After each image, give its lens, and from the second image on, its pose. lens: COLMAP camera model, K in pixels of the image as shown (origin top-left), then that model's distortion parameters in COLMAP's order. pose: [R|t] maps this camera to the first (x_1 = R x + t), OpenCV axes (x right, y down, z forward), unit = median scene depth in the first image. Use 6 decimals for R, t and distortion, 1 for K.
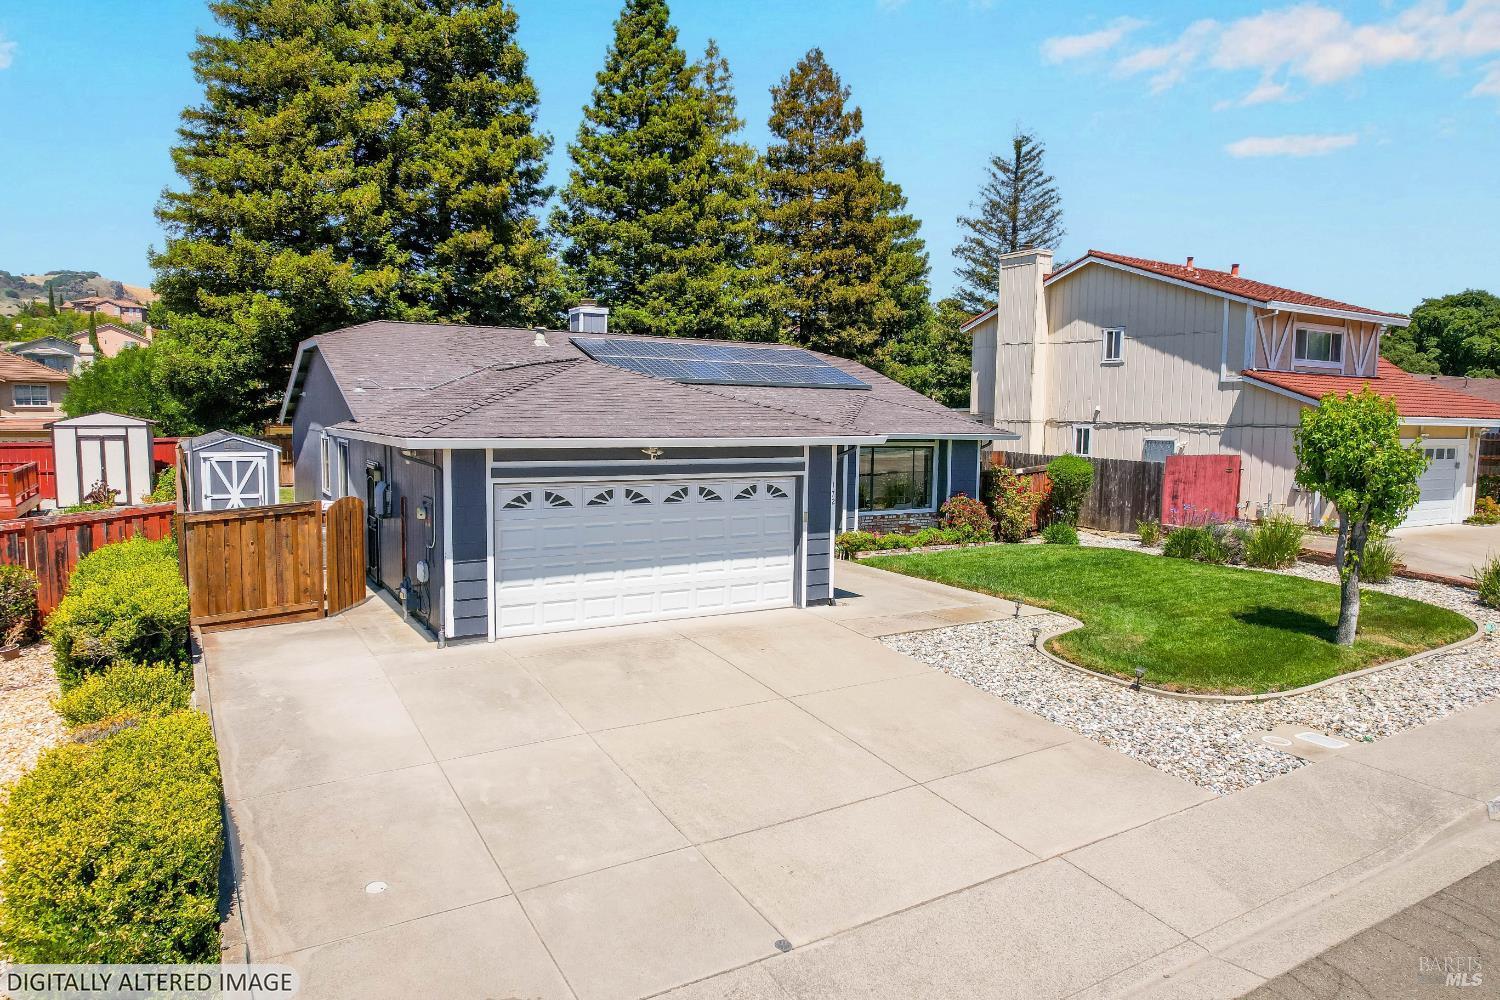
lens RADIAL K [[978.7, 0, 754.2], [0, 978.7, 508.6], [0, 0, 1]] dist [-0.081274, 0.074189]
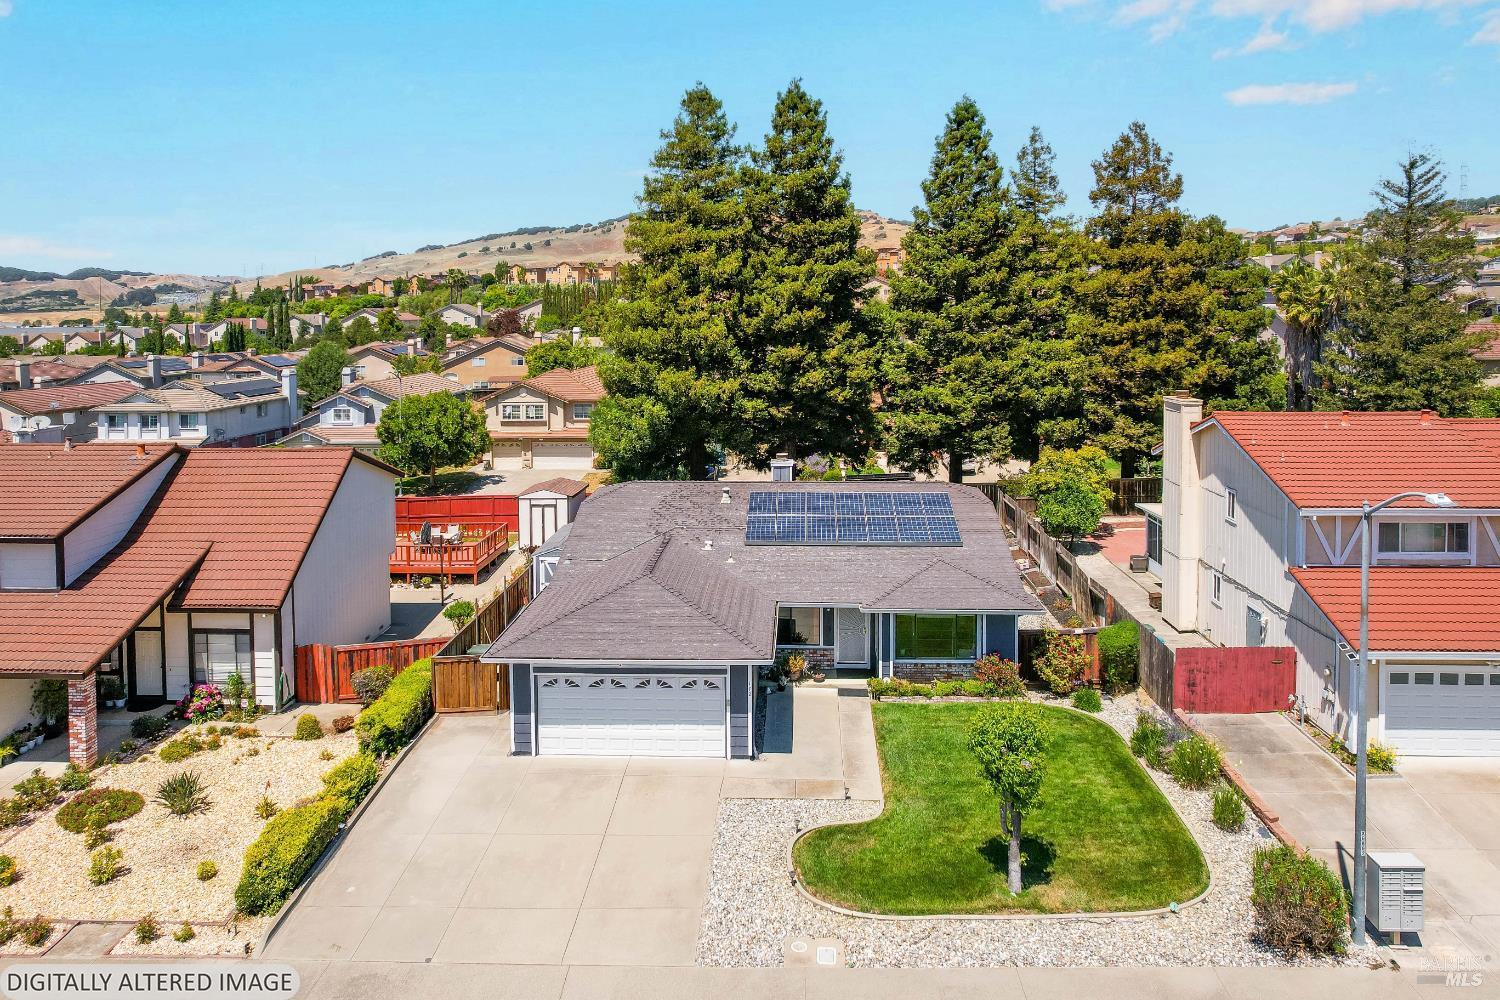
lens RADIAL K [[999.9, 0, 749.3], [0, 999.9, 350.6], [0, 0, 1]] dist [-0.039801, 0.003875]
pose [[0.828637, -0.000709, -0.559786, 0.525607], [-0.034654, 0.998016, -0.052561, -0.255937], [0.558713, 0.062953, 0.826969, -0.193351]]
